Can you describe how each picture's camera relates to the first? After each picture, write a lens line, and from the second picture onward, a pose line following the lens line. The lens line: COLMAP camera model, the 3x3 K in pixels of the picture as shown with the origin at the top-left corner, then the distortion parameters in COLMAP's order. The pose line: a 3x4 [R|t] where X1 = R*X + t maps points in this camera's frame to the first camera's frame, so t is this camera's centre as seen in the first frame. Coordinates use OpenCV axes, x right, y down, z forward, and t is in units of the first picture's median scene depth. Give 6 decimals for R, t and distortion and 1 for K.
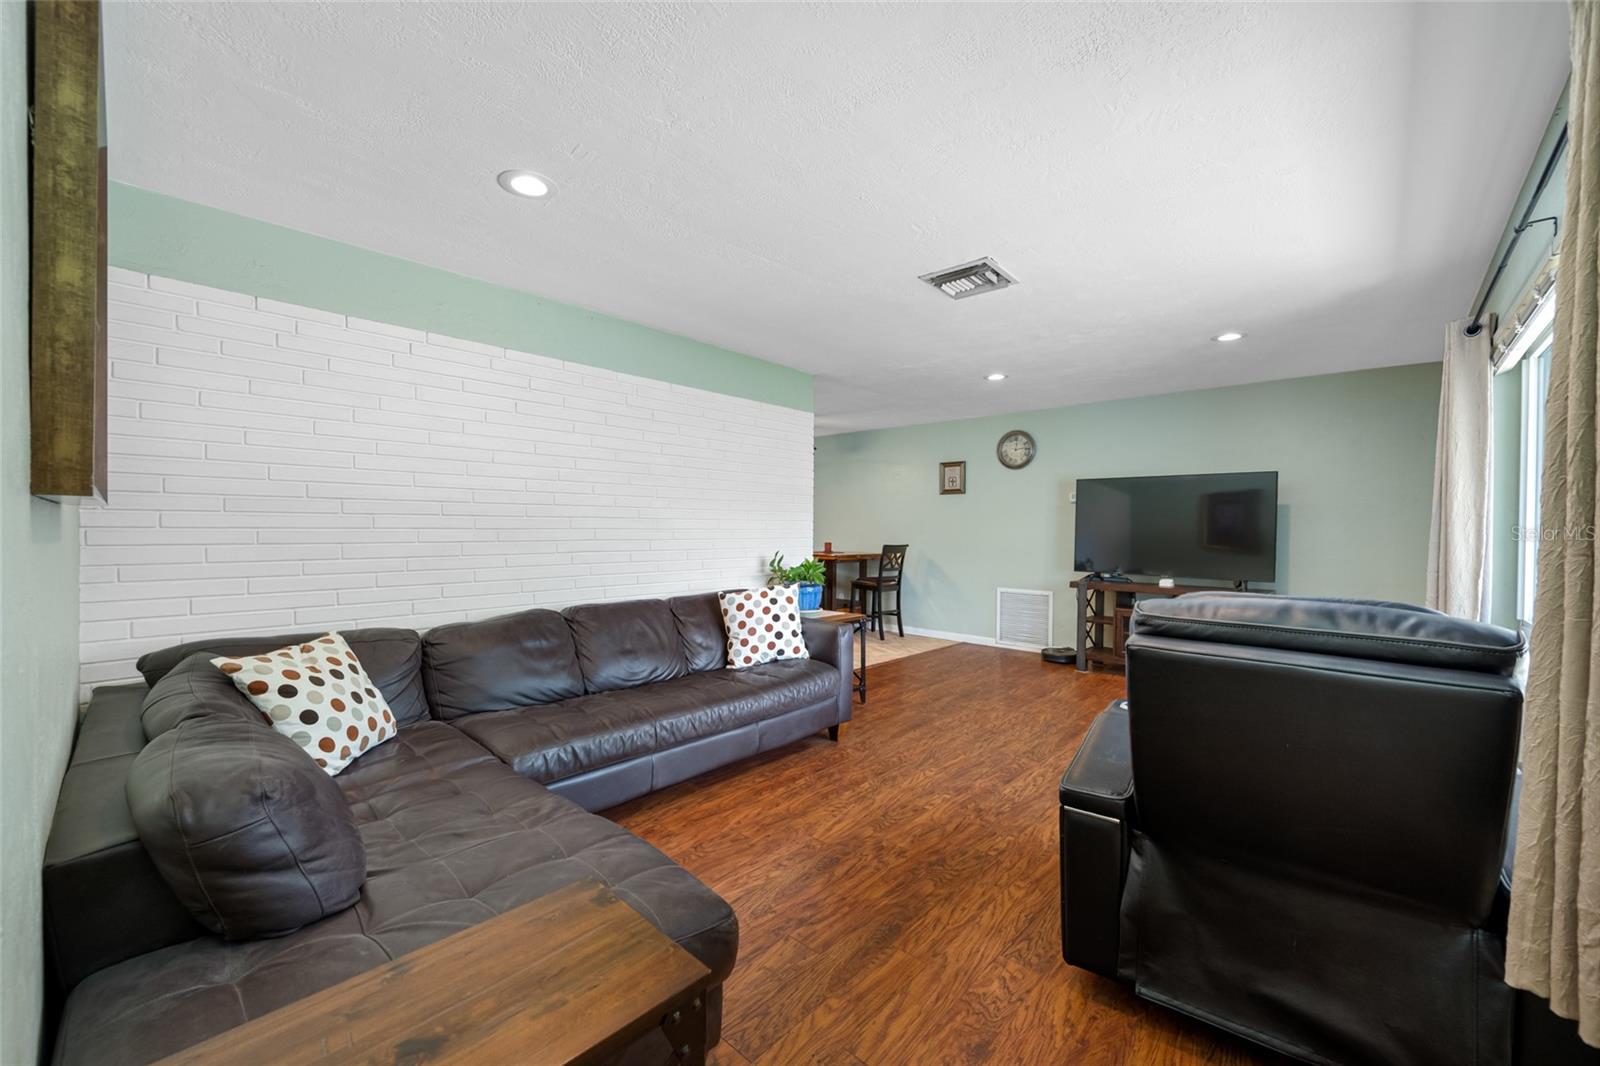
lens RADIAL K [[631.6, 0, 803.2], [0, 631.6, 540.7], [0, 0, 1]] dist [-0.000309, 0.000420]
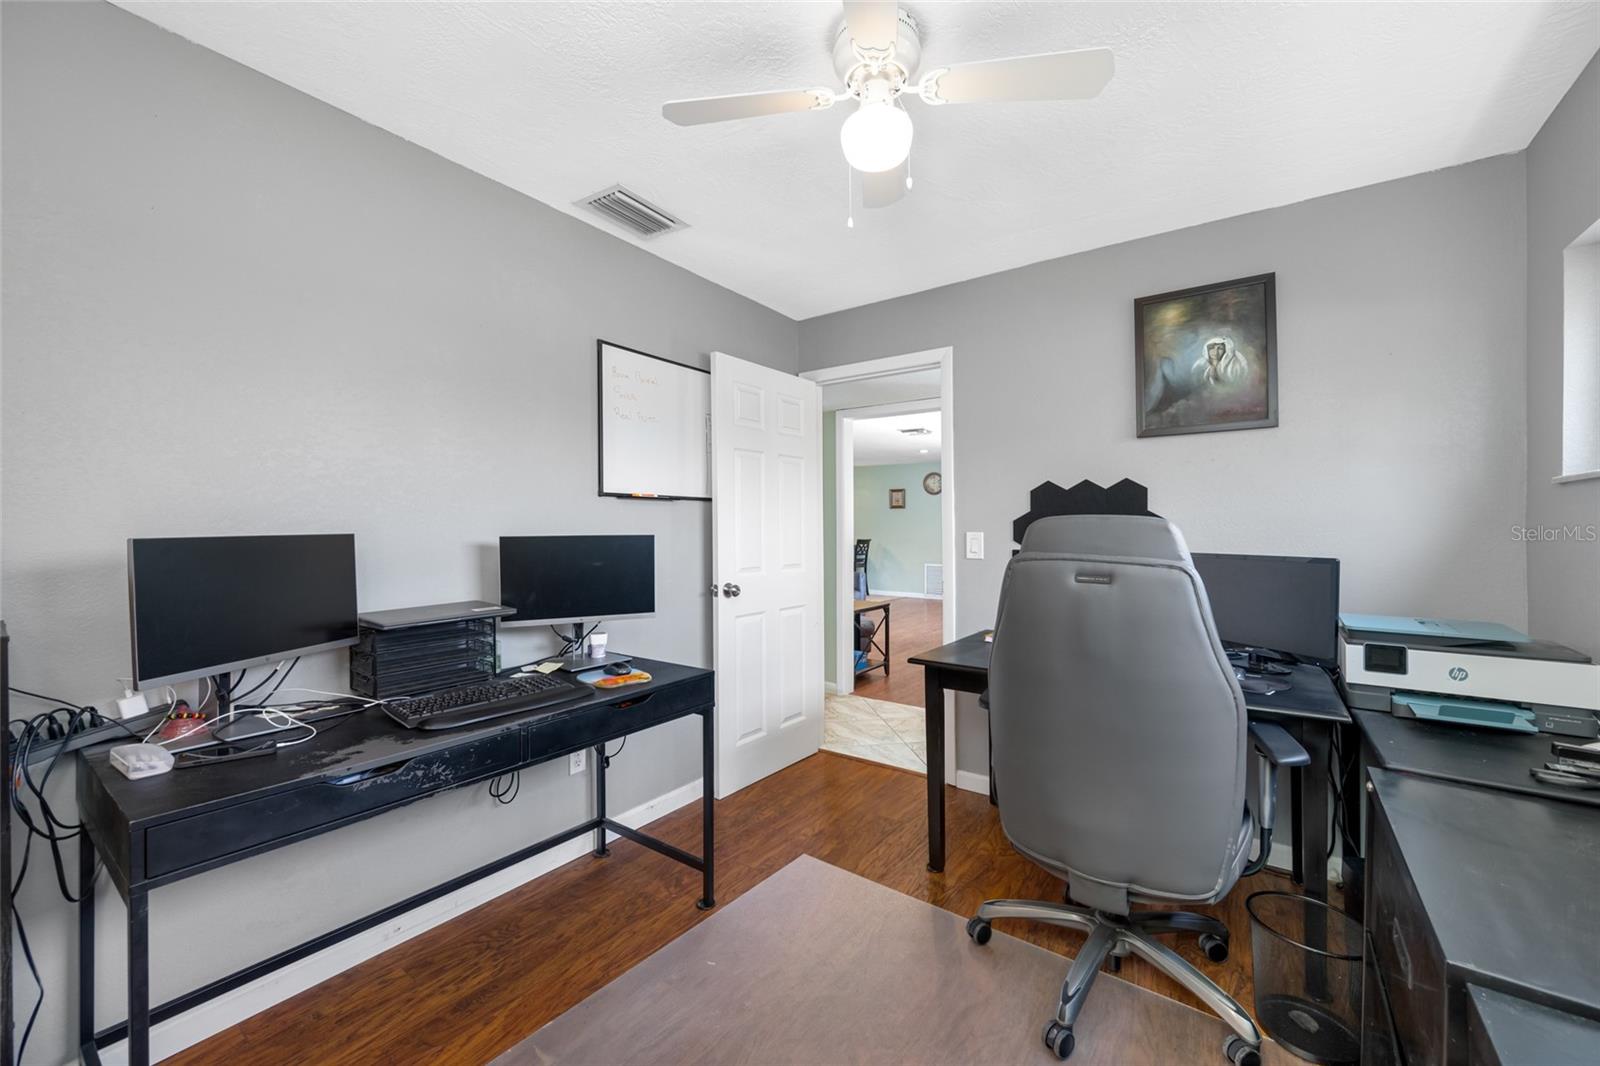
lens RADIAL K [[631.6, 0, 799.4], [0, 631.6, 530.9], [0, 0, 1]] dist [-0.000309, 0.000420]
pose [[0.993547, -0.009634, 0.113014, -0.386375], [0.011699, 0.999776, -0.017622, 0.022171], [-0.112819, 0.018830, 0.993437, -1.153649]]
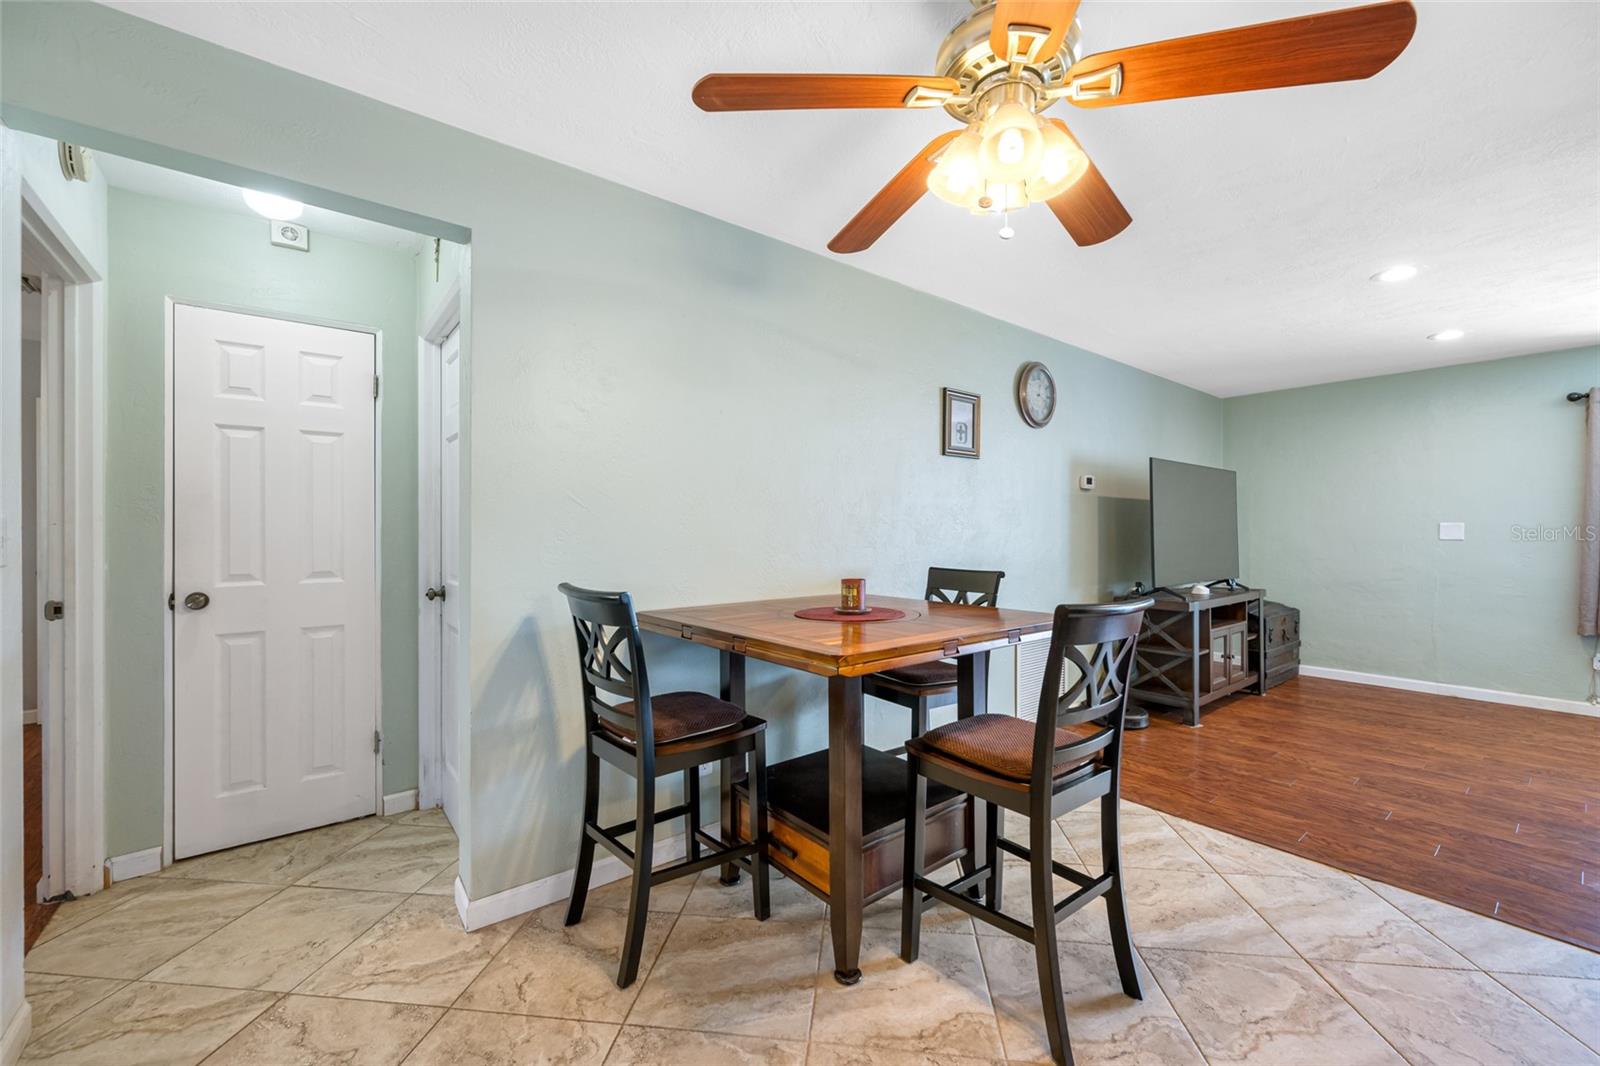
lens RADIAL K [[631.6, 0, 798.6], [0, 631.6, 528.8], [0, 0, 1]] dist [-0.000309, 0.000420]
pose [[0.161468, -0.006342, 0.986857, -0.490695], [0.020857, 0.999778, 0.003012, -0.041379], [-0.986657, 0.020096, 0.161565, 1.919807]]
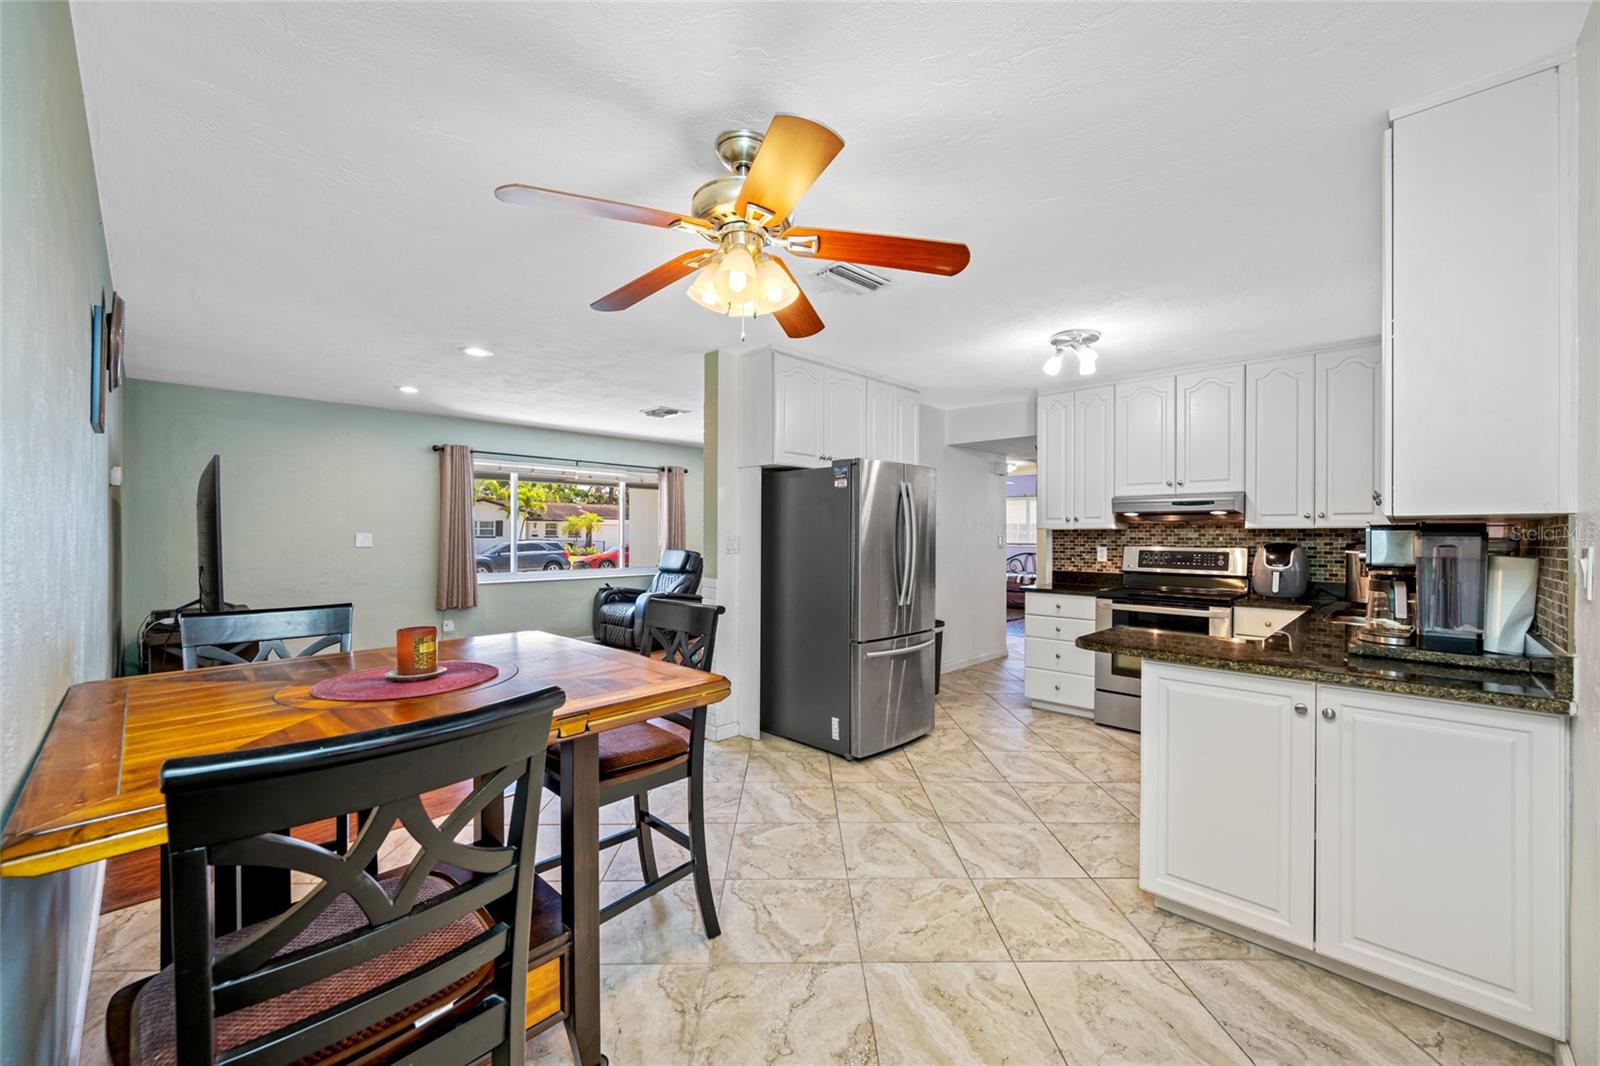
lens RADIAL K [[631.6, 0, 802.1], [0, 631.6, 533.3], [0, 0, 1]] dist [-0.000309, 0.000420]
pose [[-0.999476, -0.011124, 0.030411, -0.179315], [-0.010485, 0.999722, 0.021100, -0.065978], [-0.030637, 0.020770, -0.999315, 2.352770]]
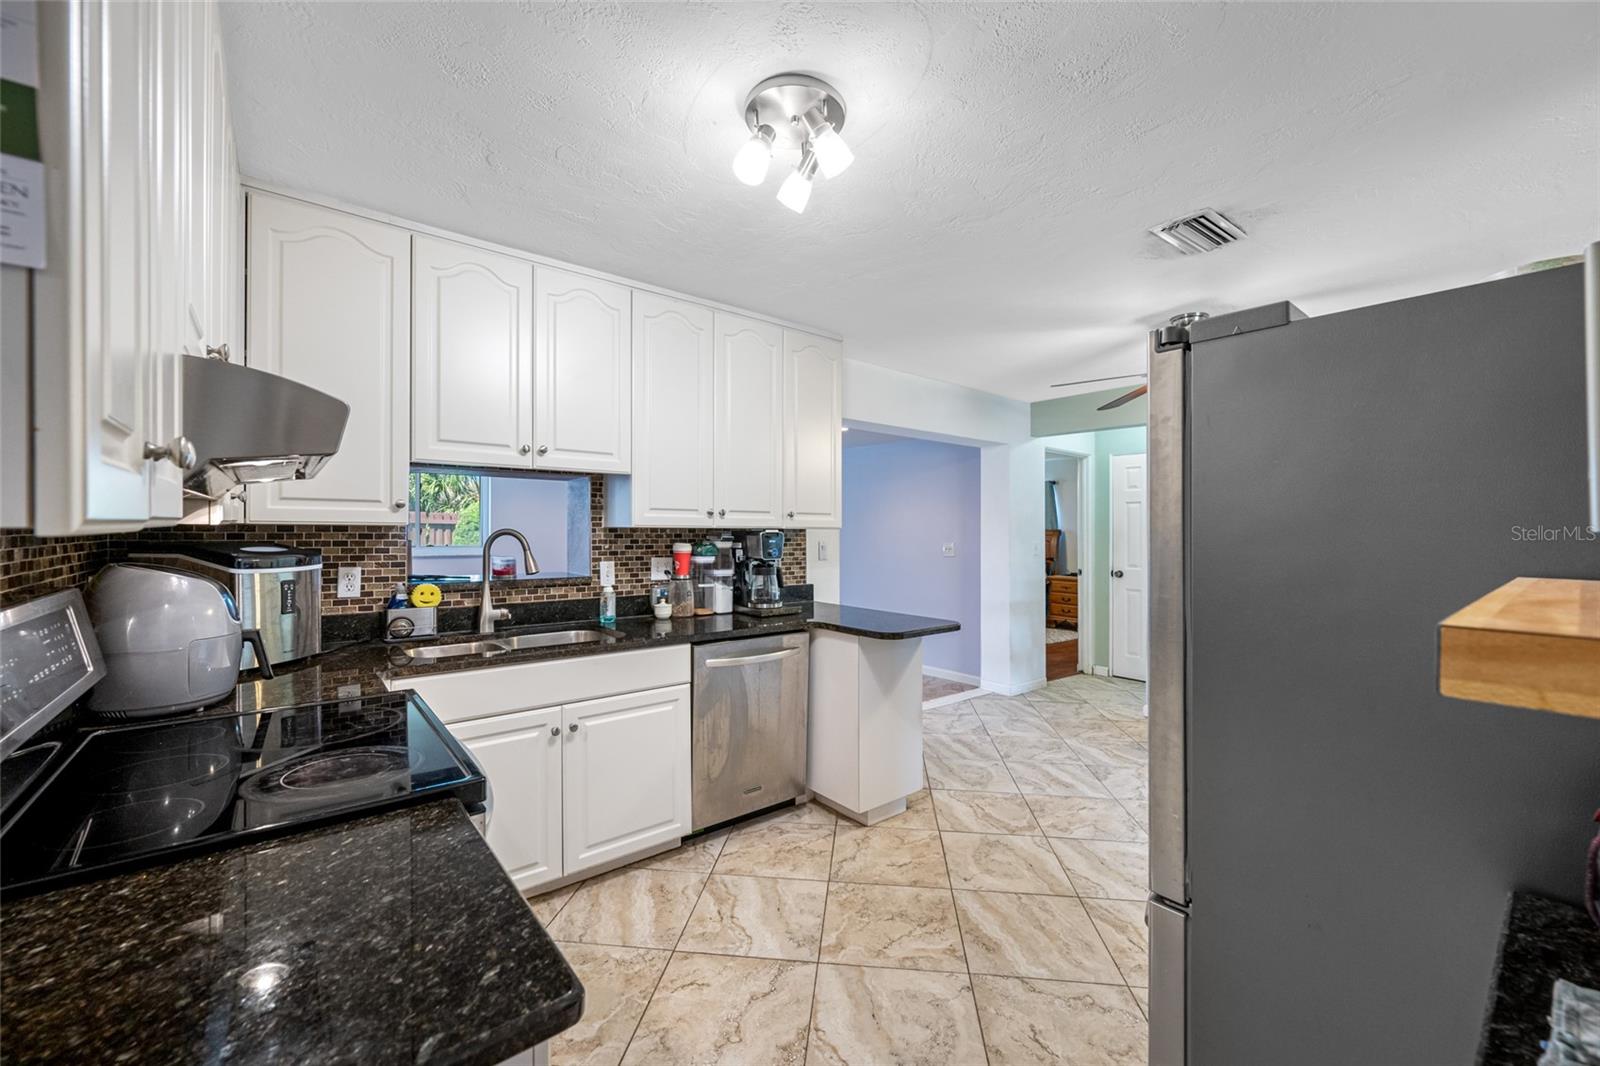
lens RADIAL K [[631.6, 0, 819.5], [0, 631.6, 523.2], [0, 0, 1]] dist [-0.000309, 0.000420]
pose [[0.990152, 0.002840, -0.139967, -0.486496], [-0.007312, 0.999479, -0.031448, -0.050883], [0.139805, 0.032161, 0.989657, 0.963828]]
